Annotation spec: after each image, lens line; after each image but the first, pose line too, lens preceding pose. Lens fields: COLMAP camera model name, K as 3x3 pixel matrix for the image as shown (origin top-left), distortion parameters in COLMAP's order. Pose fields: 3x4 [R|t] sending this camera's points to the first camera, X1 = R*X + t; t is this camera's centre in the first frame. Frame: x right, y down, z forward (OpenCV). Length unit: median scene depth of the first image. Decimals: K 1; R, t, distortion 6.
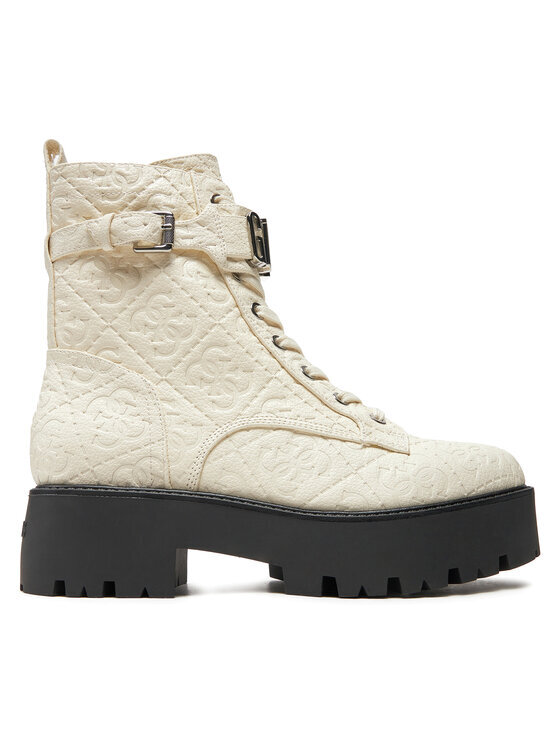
lens RADIAL K [[876.4, 0, 280.0], [0, 876.4, 373.0], [0, 0, 1]] dist [-0.019162, -0.006093]
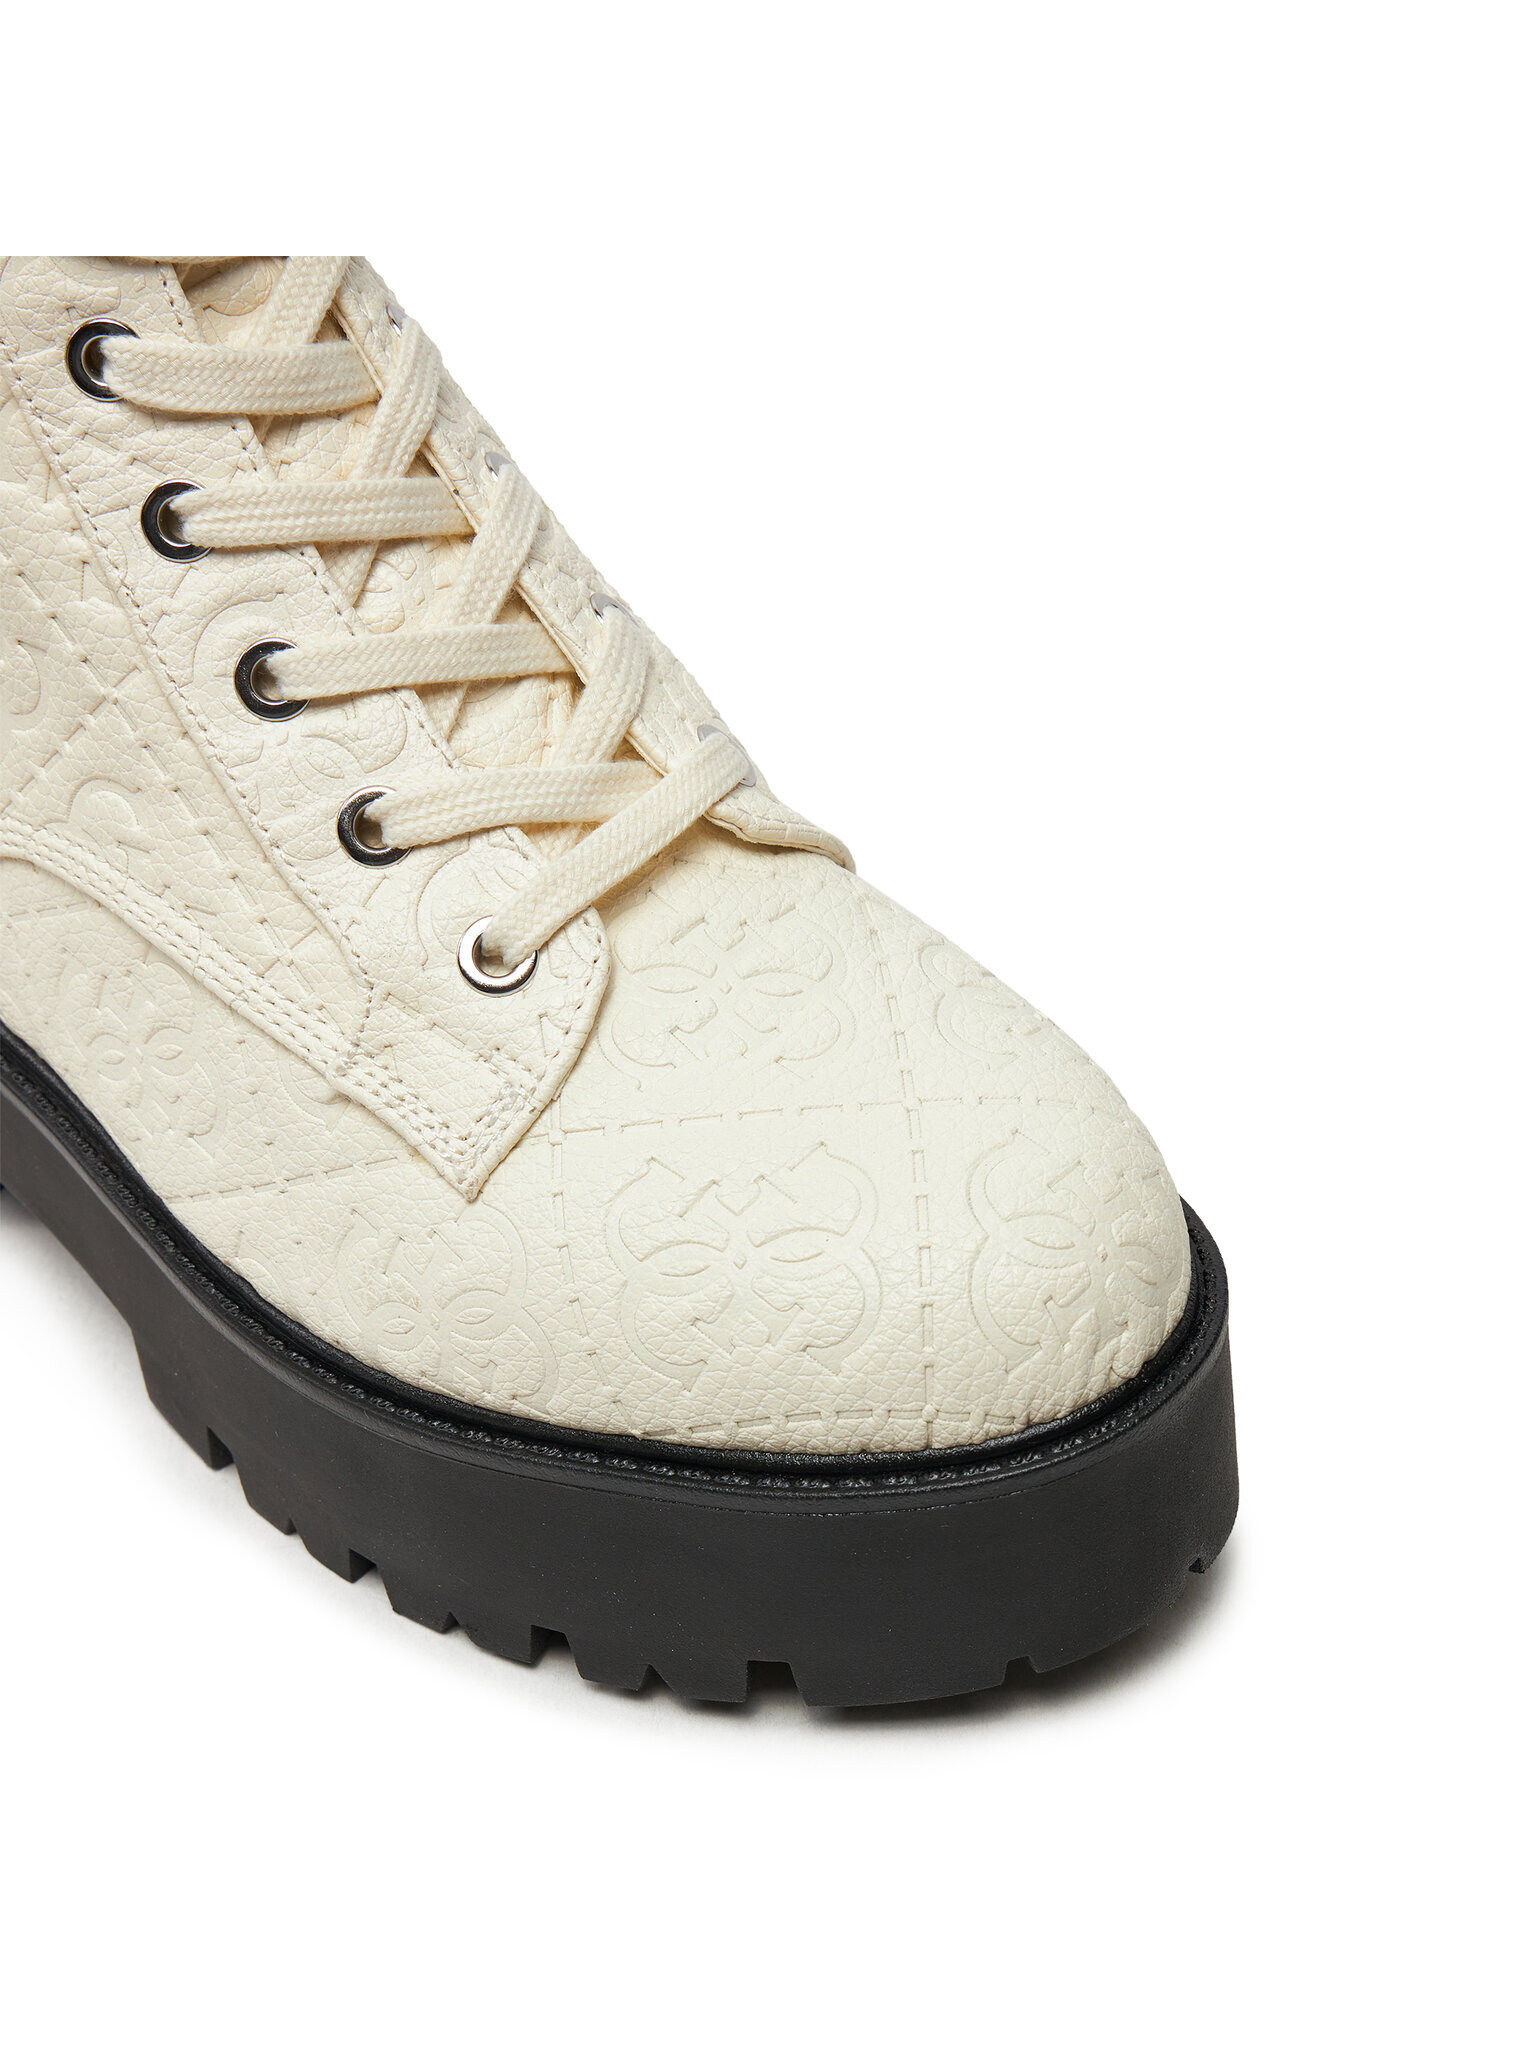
lens RADIAL K [[3483.3, 0, 768.8], [0, 3483.3, 1120.9], [0, 0, 1]] dist [-0.035387, -0.152761]
pose [[0.686956, 0.459148, -0.563271, 0.715045], [0.175501, 0.647344, 0.741718, -0.601988], [0.705188, -0.608382, 0.364116, 0.706271]]
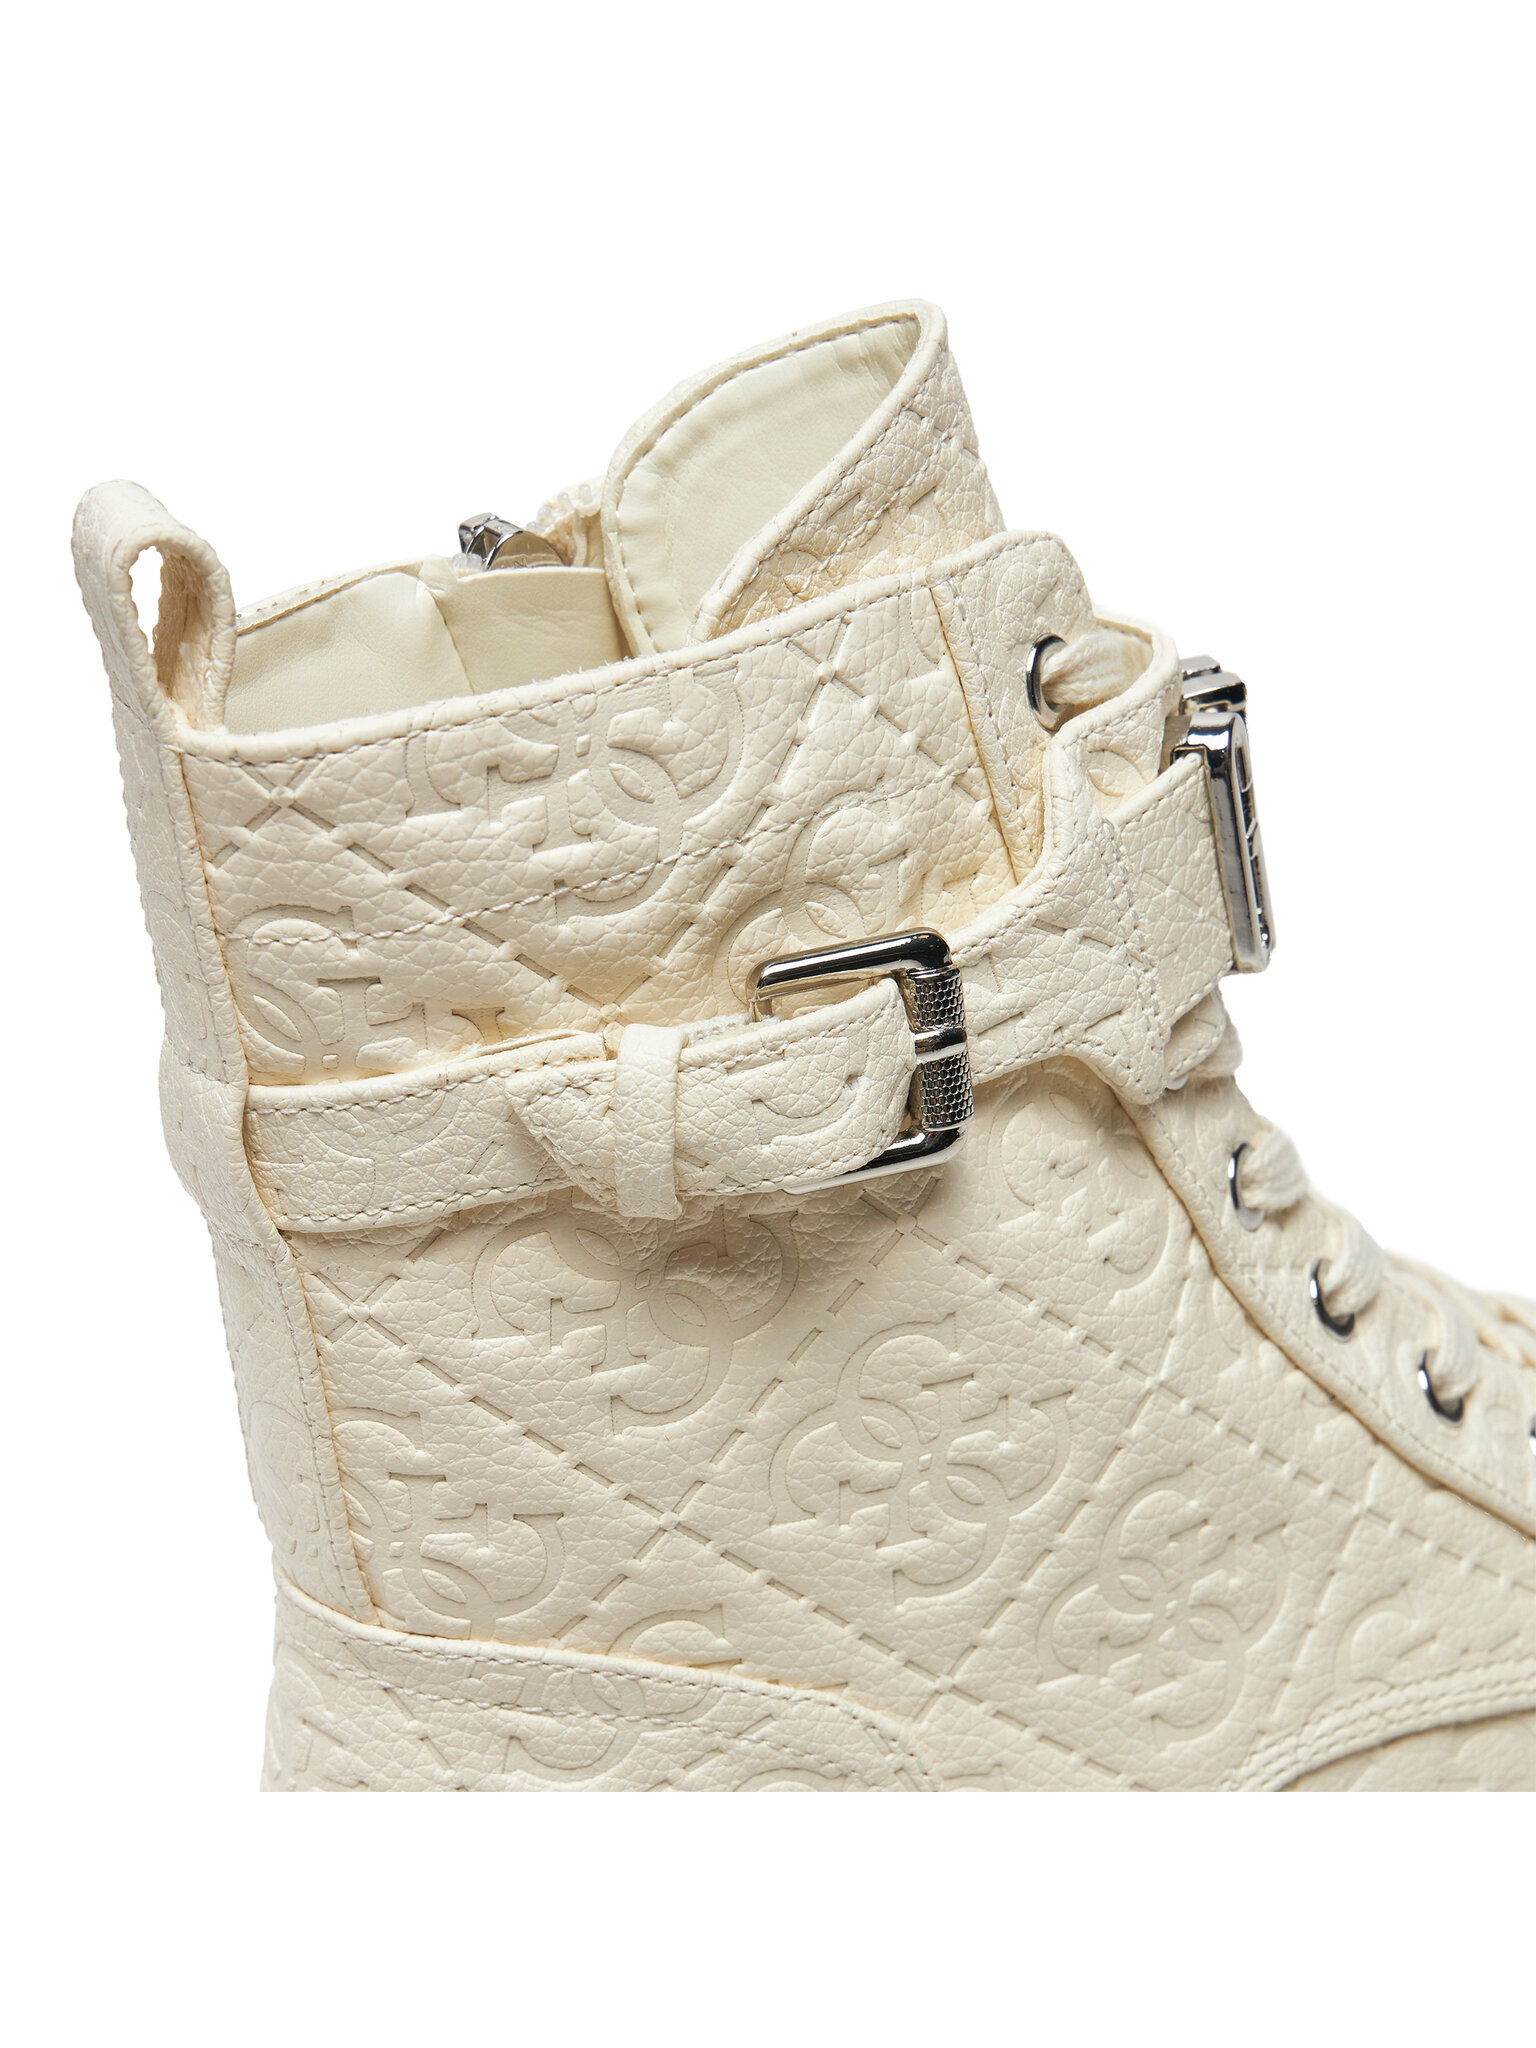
lens RADIAL K [[3483.3, 0, 768.8], [0, 3483.3, 1120.9], [0, 0, 1]] dist [-0.035387, -0.152761]
pose [[0.928123, -0.208183, 0.308623, -0.399524], [-0.024083, 0.793707, 0.607824, -0.608956], [-0.371494, -0.571568, 0.731644, 0.465161]]
